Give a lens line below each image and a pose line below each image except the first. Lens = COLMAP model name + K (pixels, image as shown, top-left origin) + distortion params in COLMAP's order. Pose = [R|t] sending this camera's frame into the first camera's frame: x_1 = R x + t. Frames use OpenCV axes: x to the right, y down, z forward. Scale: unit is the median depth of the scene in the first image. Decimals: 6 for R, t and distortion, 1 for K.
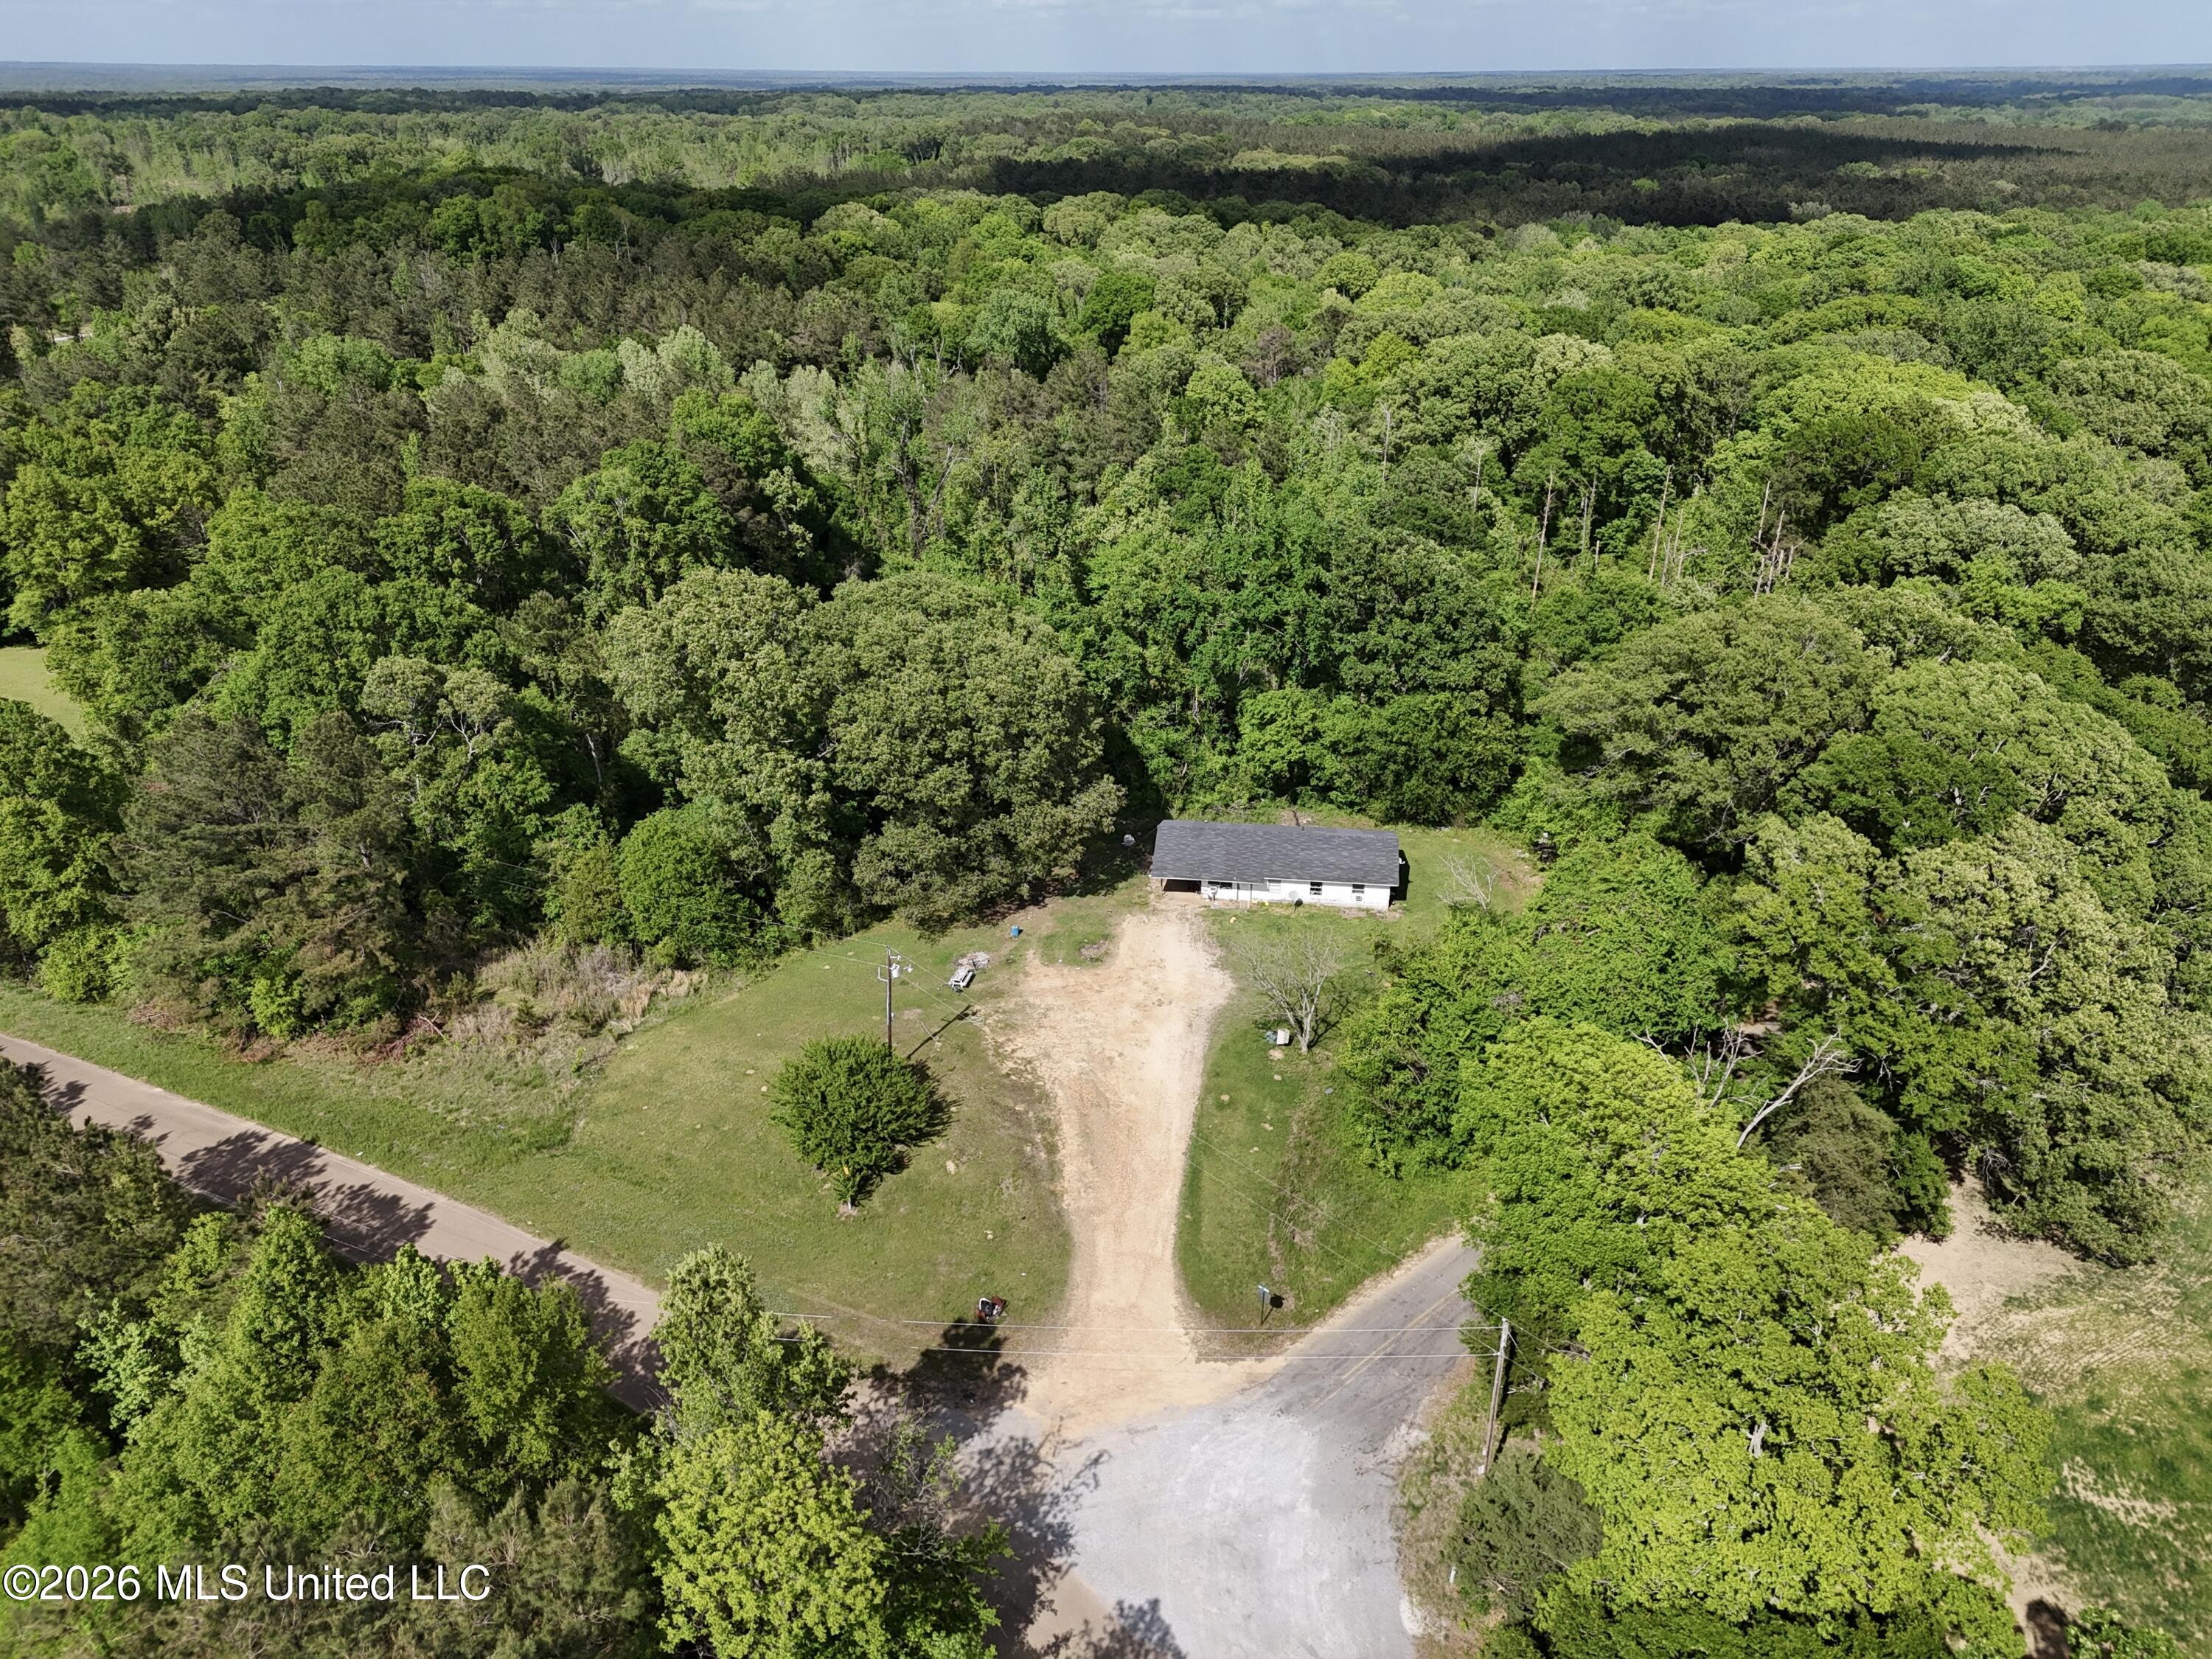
lens RADIAL K [[1610.7, 0, 1105.8], [0, 1610.7, 828.9], [0, 0, 1]] dist [0.074137, -0.069000]
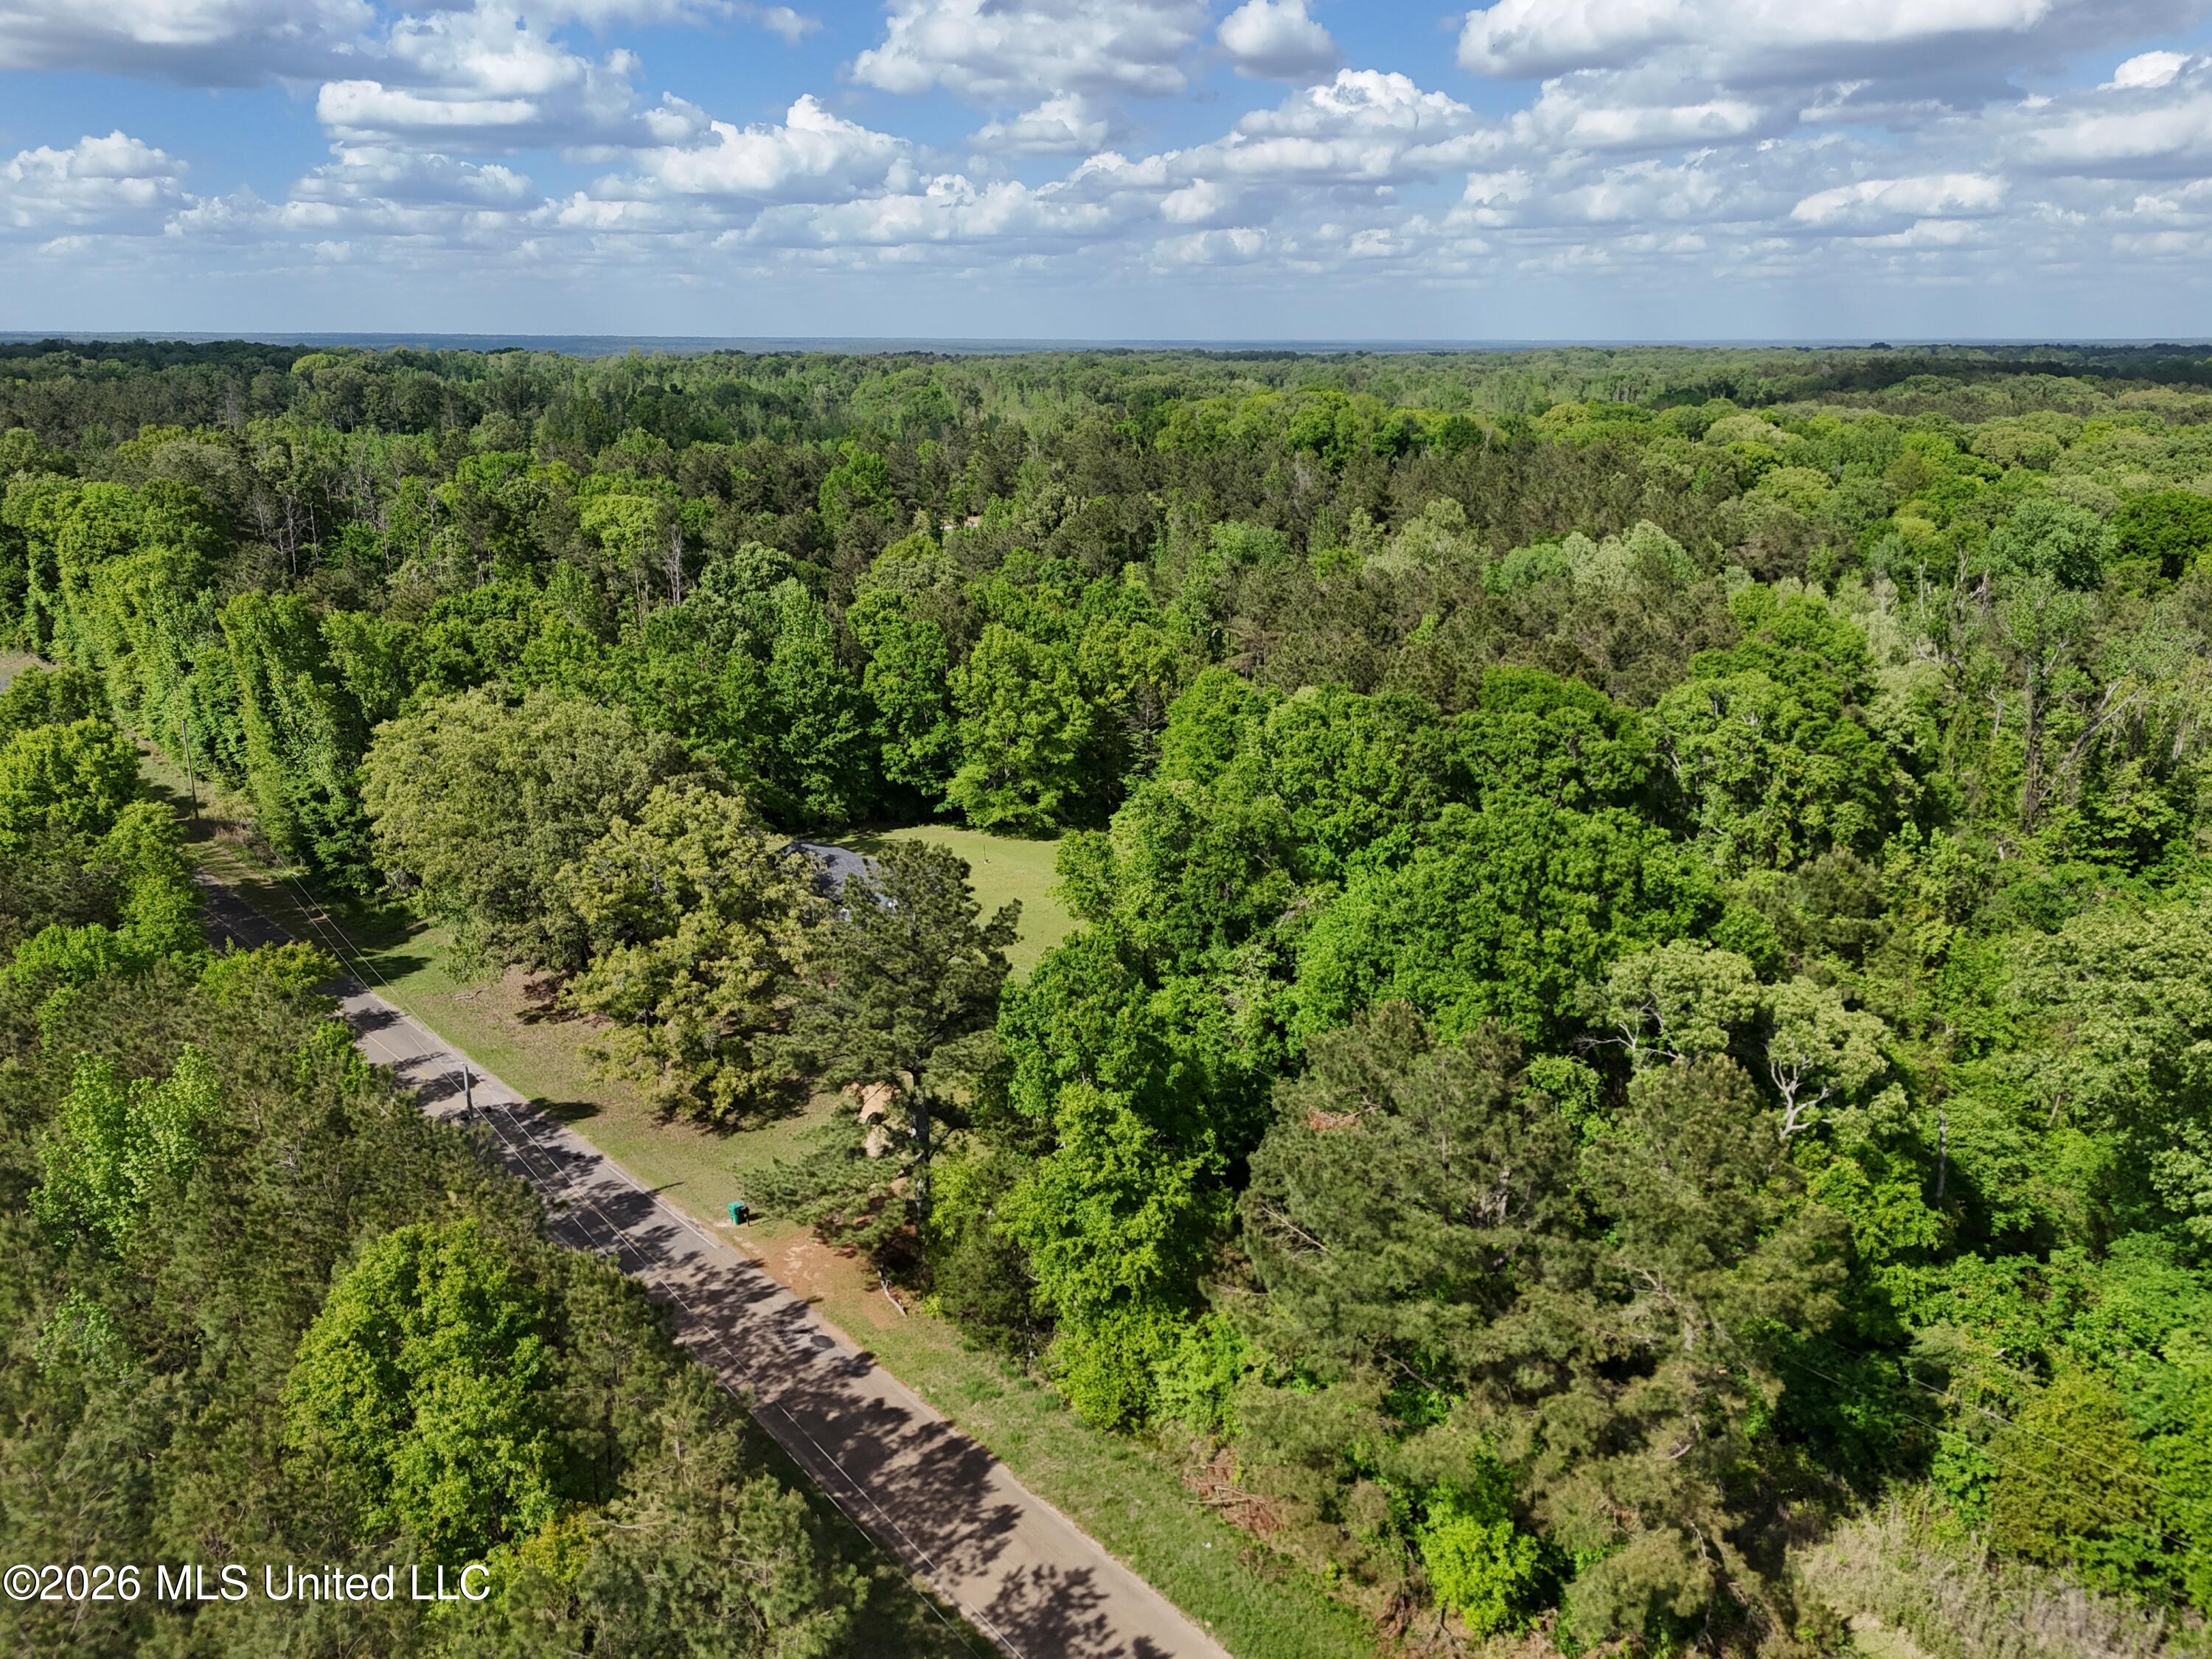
lens RADIAL K [[1610.7, 0, 1115.5], [0, 1610.7, 826.5], [0, 0, 1]] dist [0.074137, -0.069000]
pose [[0.921041, 0.112972, -0.372721, -0.385430], [-0.165653, 0.979760, -0.112383, -0.044861], [0.352481, 0.165252, 0.921113, 0.365219]]
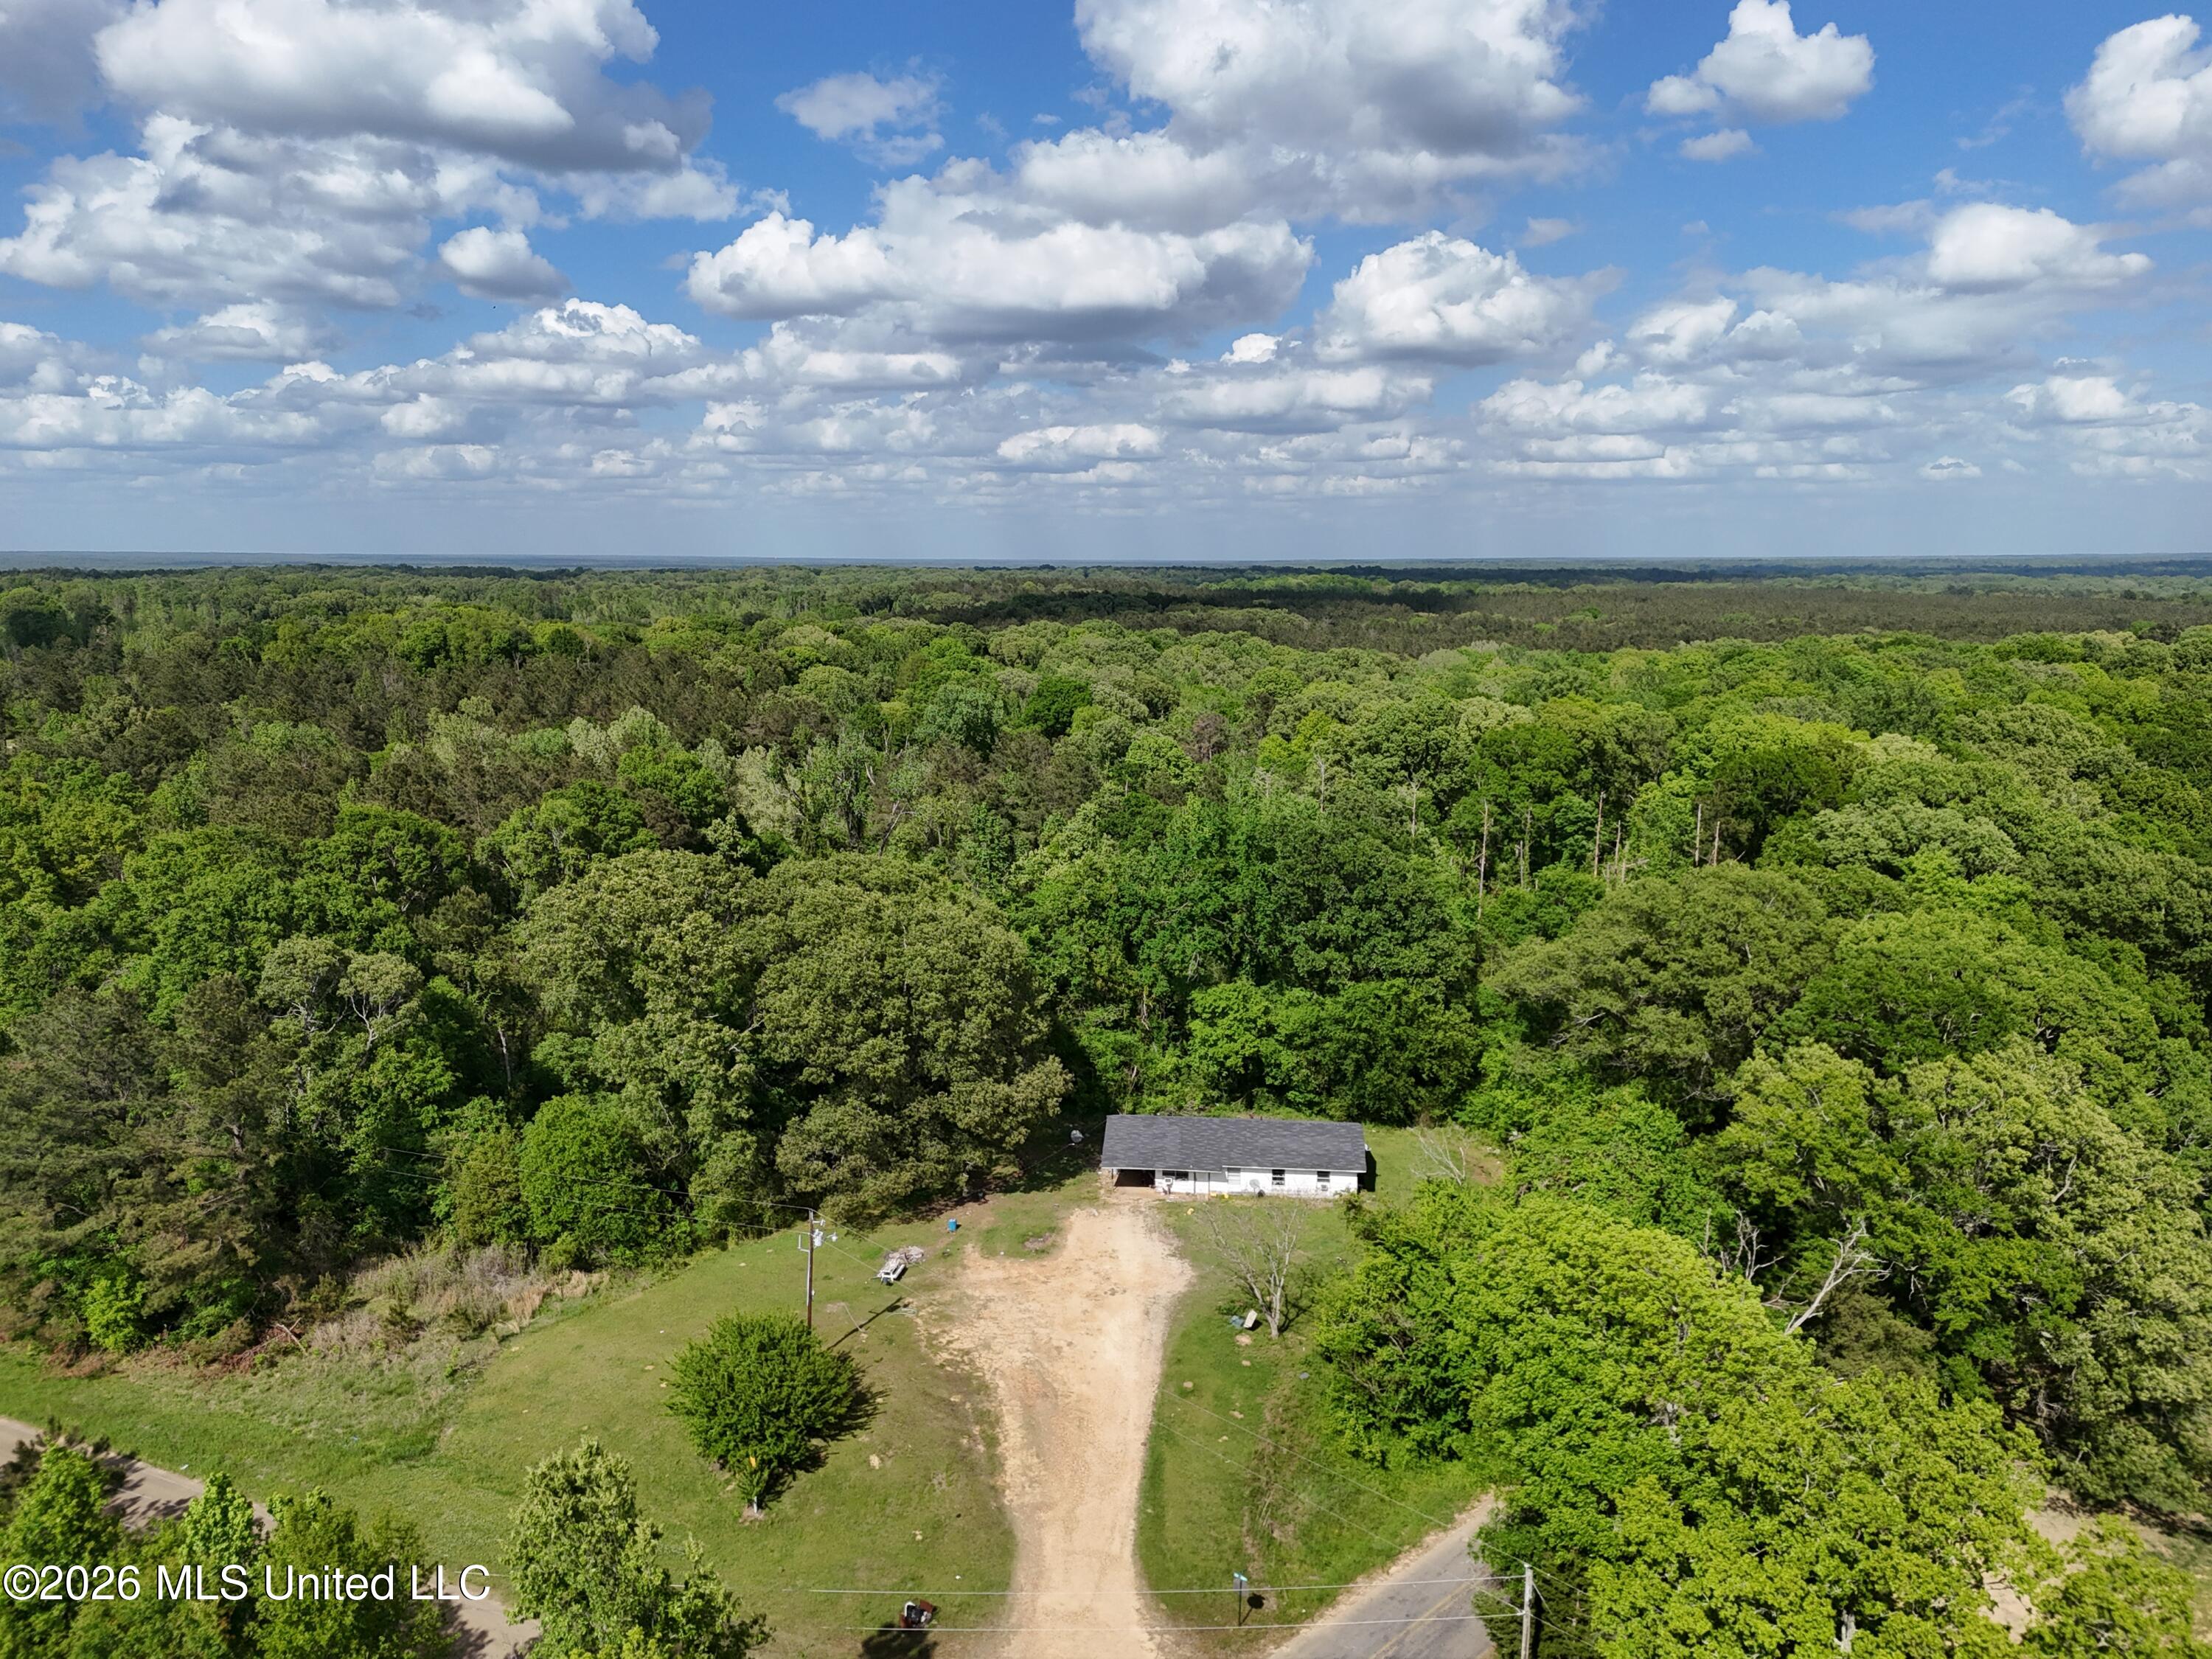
lens RADIAL K [[1610.7, 0, 1105.8], [0, 1610.7, 832.3], [0, 0, 1]] dist [0.074137, -0.069000]
pose [[0.999328, -0.004775, 0.036337, -0.001590], [0.014224, 0.964284, -0.264490, 0.086994], [-0.033776, 0.264829, 0.963704, 0.049122]]
